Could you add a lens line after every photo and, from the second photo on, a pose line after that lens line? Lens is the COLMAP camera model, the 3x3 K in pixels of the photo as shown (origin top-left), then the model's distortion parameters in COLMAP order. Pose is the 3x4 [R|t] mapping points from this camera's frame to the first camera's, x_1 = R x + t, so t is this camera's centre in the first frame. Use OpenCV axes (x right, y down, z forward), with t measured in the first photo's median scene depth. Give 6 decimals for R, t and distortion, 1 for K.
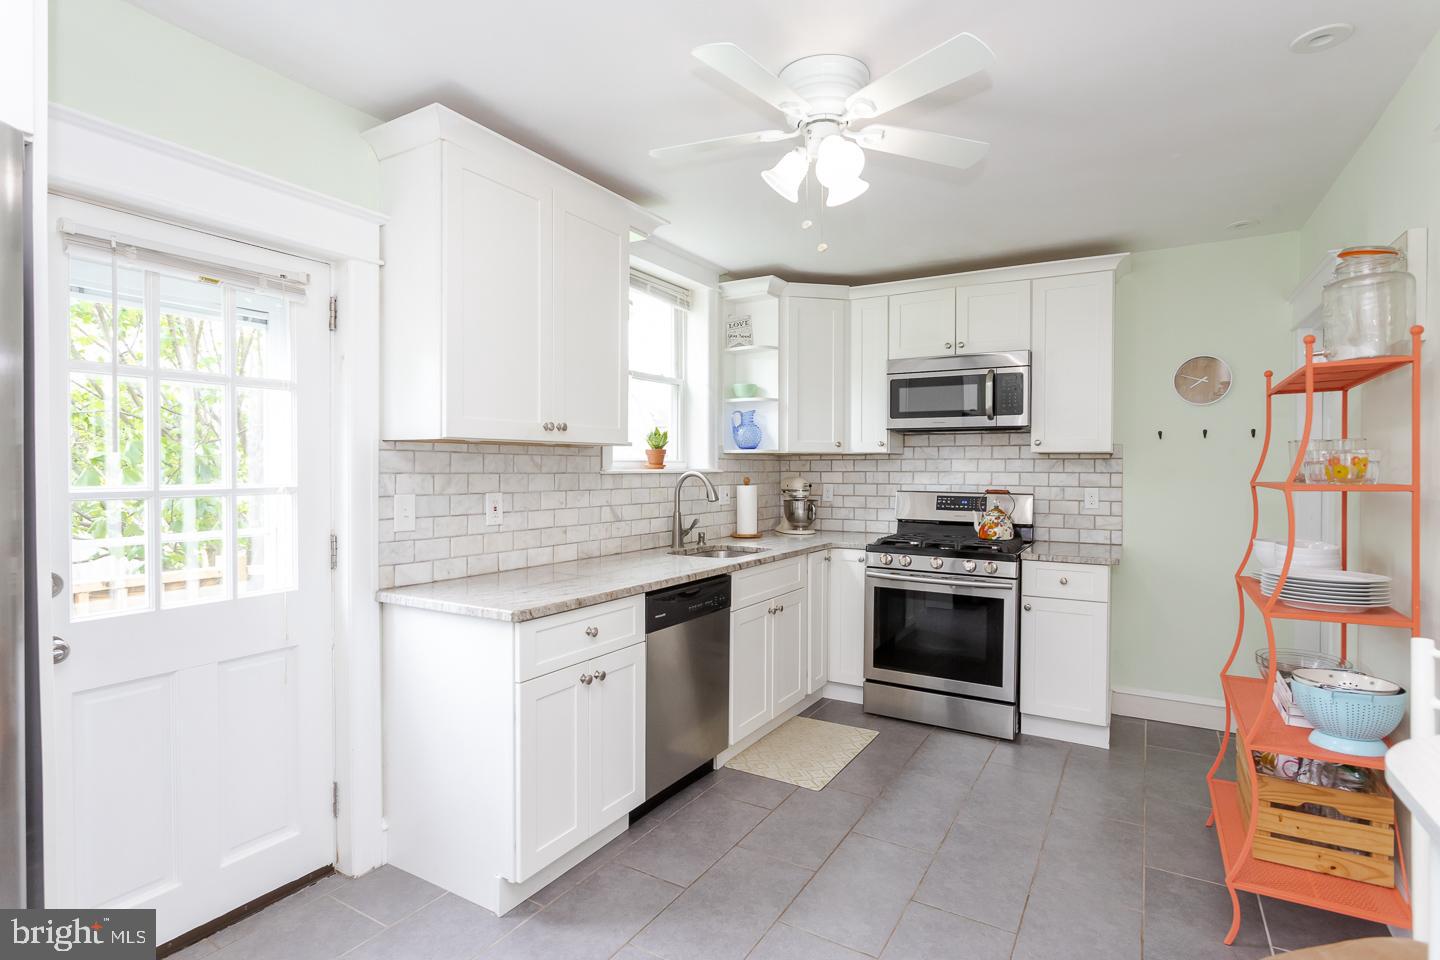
lens RADIAL K [[722.8, 0, 720.0], [0, 722.8, 480.0], [0, 0, 1]] dist [-0.003133, 0.000925]
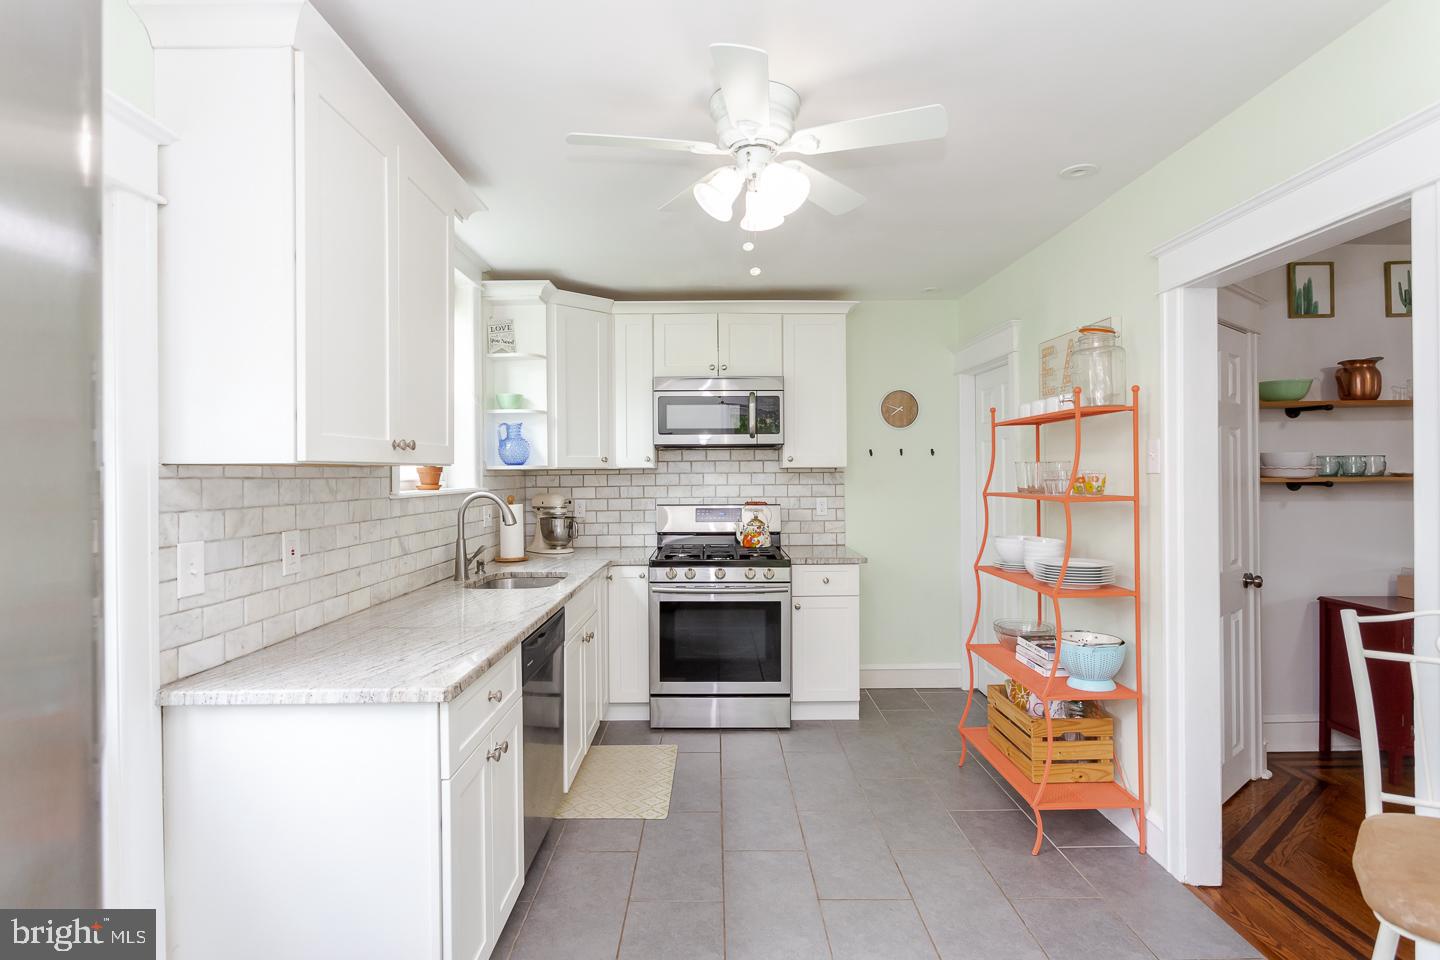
lens RADIAL K [[710.6, 0, 719.7], [0, 710.6, 476.0], [0, 0, 1]] dist [-0.003335, 0.000624]
pose [[0.856254, -0.011852, 0.516419, -0.225750], [0.019127, 0.999779, -0.008768, -0.017331], [-0.516201, 0.017385, 0.856291, 0.103586]]
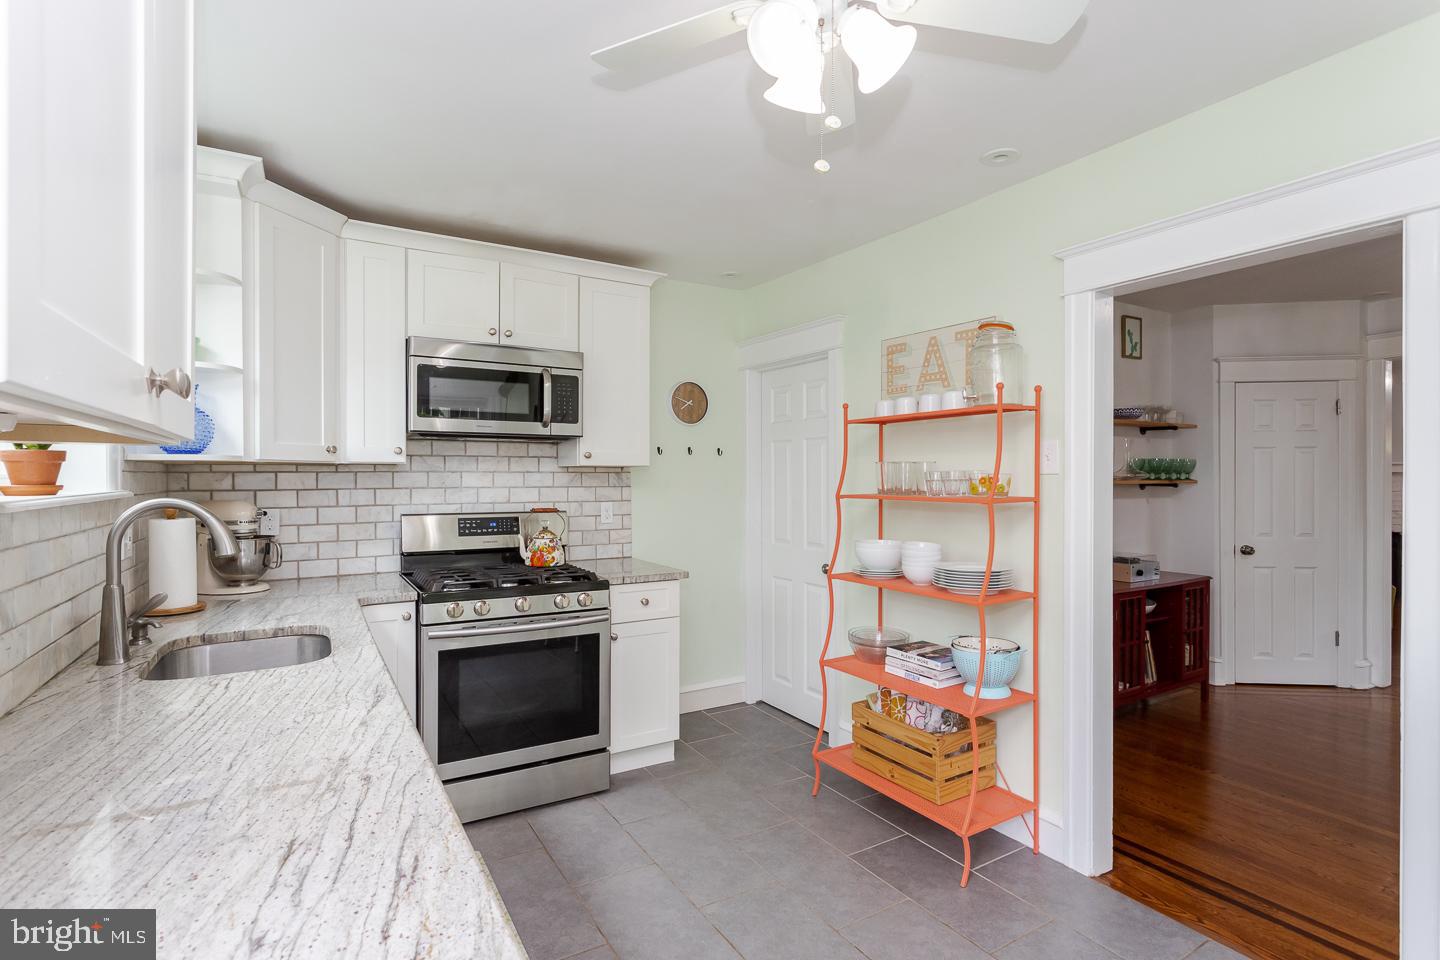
lens RADIAL K [[701.3, 0, 712.5], [0, 701.3, 482.1], [0, 0, 1]] dist [-0.004168, 0.000003]
pose [[0.474029, -0.010244, 0.880450, -0.266984], [0.016110, 0.999866, 0.002959, -0.017433], [-0.880362, 0.012781, 0.474130, 0.431358]]
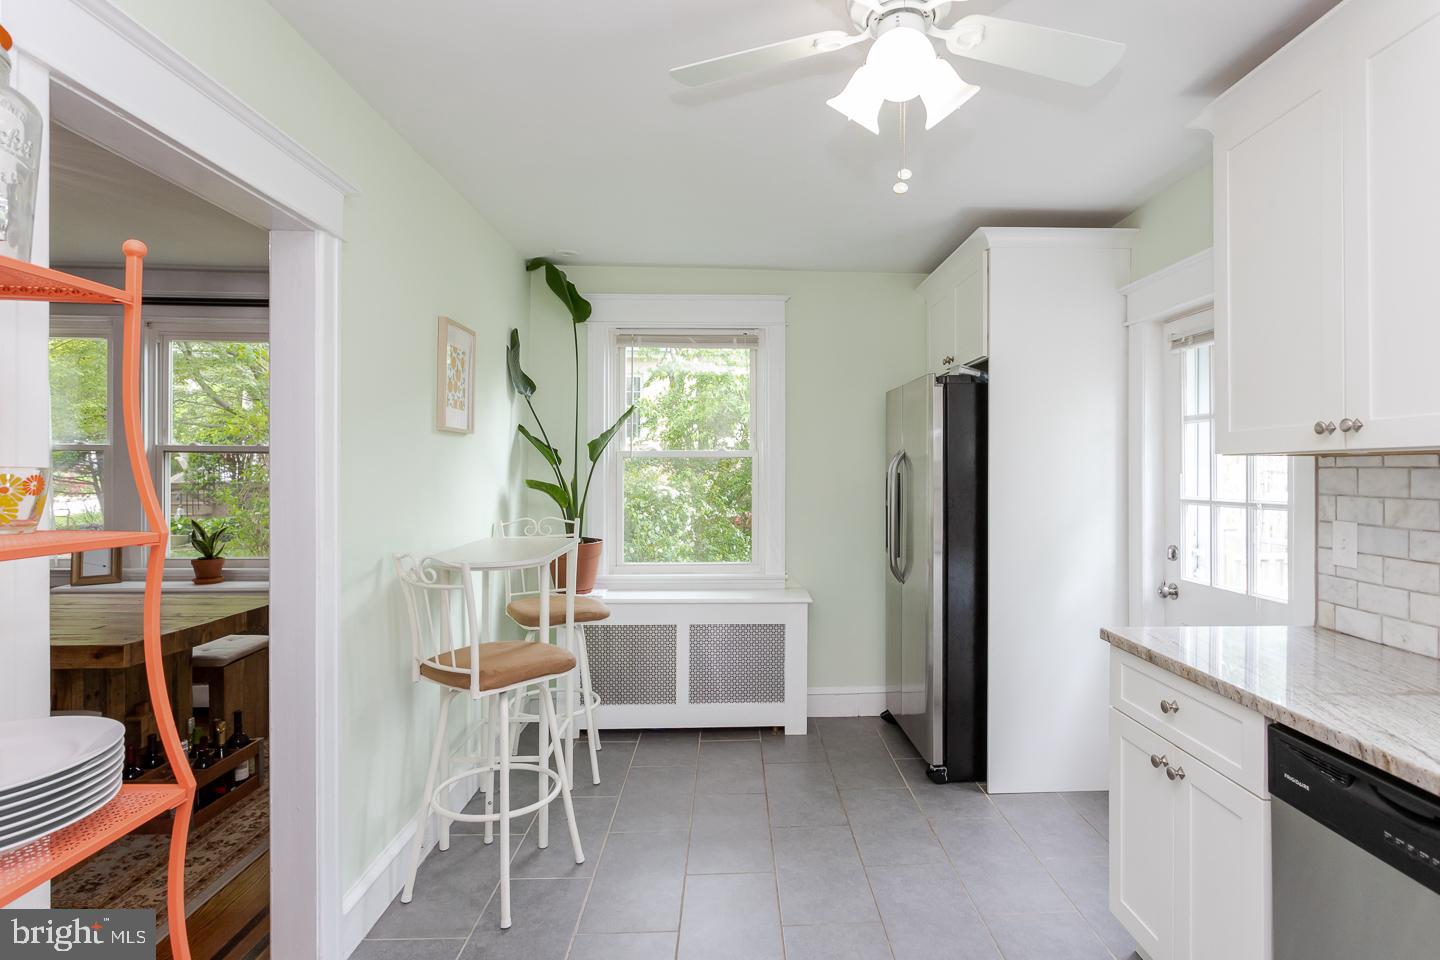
lens RADIAL K [[710.6, 0, 719.7], [0, 710.6, 476.0], [0, 0, 1]] dist [-0.003335, 0.000624]
pose [[-0.864356, -0.001525, -0.502879, 0.366914], [-0.014327, 0.999664, 0.021595, -0.024363], [0.502677, 0.025871, -0.864087, 0.853256]]
